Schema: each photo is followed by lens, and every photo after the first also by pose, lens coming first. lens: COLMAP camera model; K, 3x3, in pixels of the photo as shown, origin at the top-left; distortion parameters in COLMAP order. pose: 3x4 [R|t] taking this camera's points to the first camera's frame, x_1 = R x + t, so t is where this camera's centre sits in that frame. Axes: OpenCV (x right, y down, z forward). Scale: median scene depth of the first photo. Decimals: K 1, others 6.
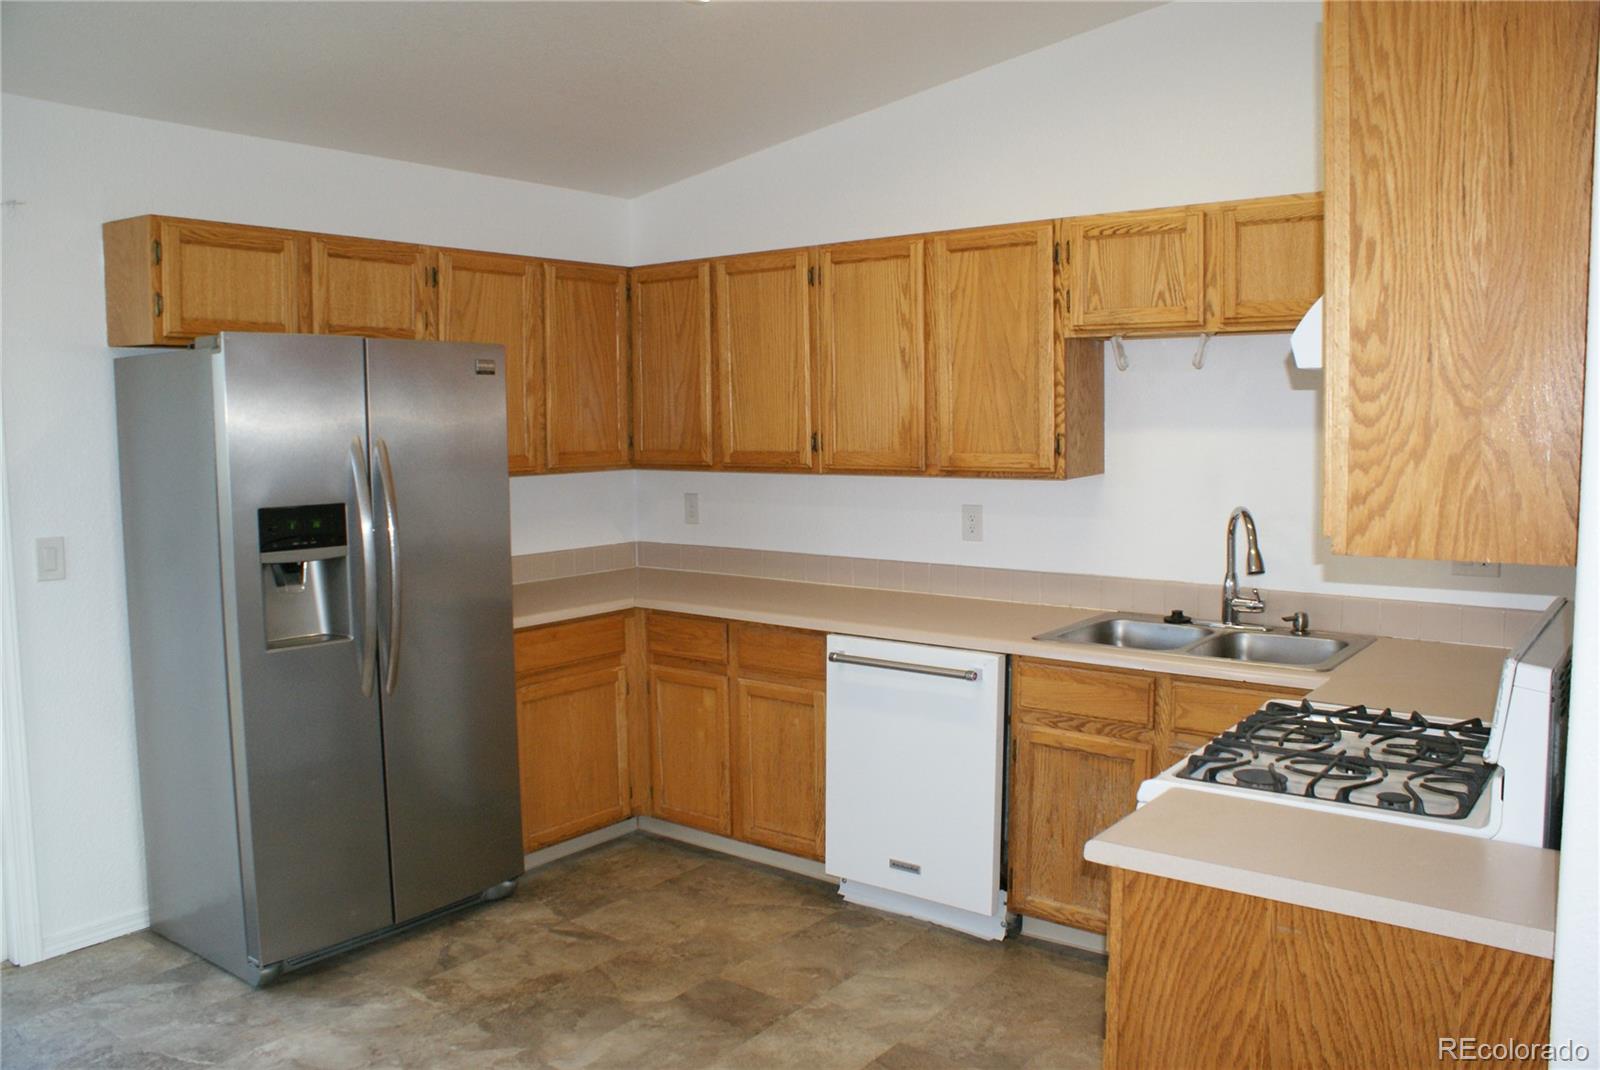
lens RADIAL K [[1250.1, 0, 822.8], [0, 1250.1, 527.9], [0, 0, 1]] dist [-0.118628, 0.006937]
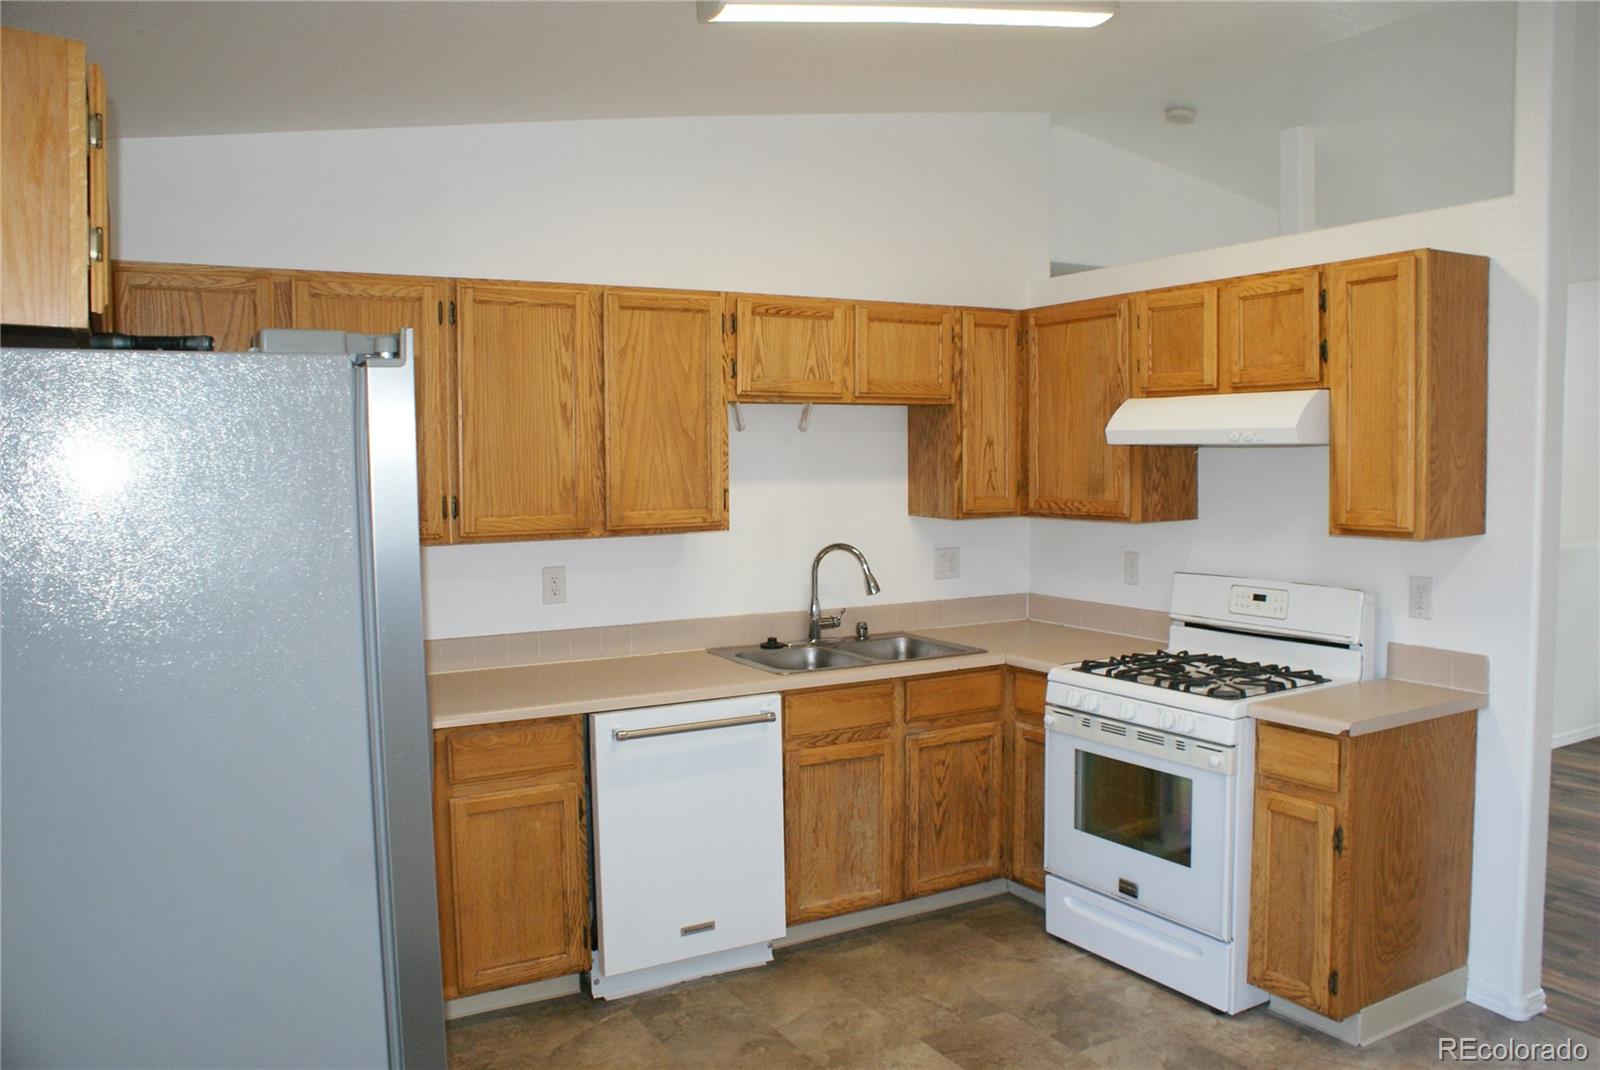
lens RADIAL K [[1250.1, 0, 822.8], [0, 1250.1, 527.9], [0, 0, 1]] dist [-0.118628, 0.006937]
pose [[0.372545, -0.052606, 0.926522, -0.784364], [0.089512, 0.995774, 0.020546, -0.056009], [-0.923687, 0.075280, 0.375679, 0.509034]]
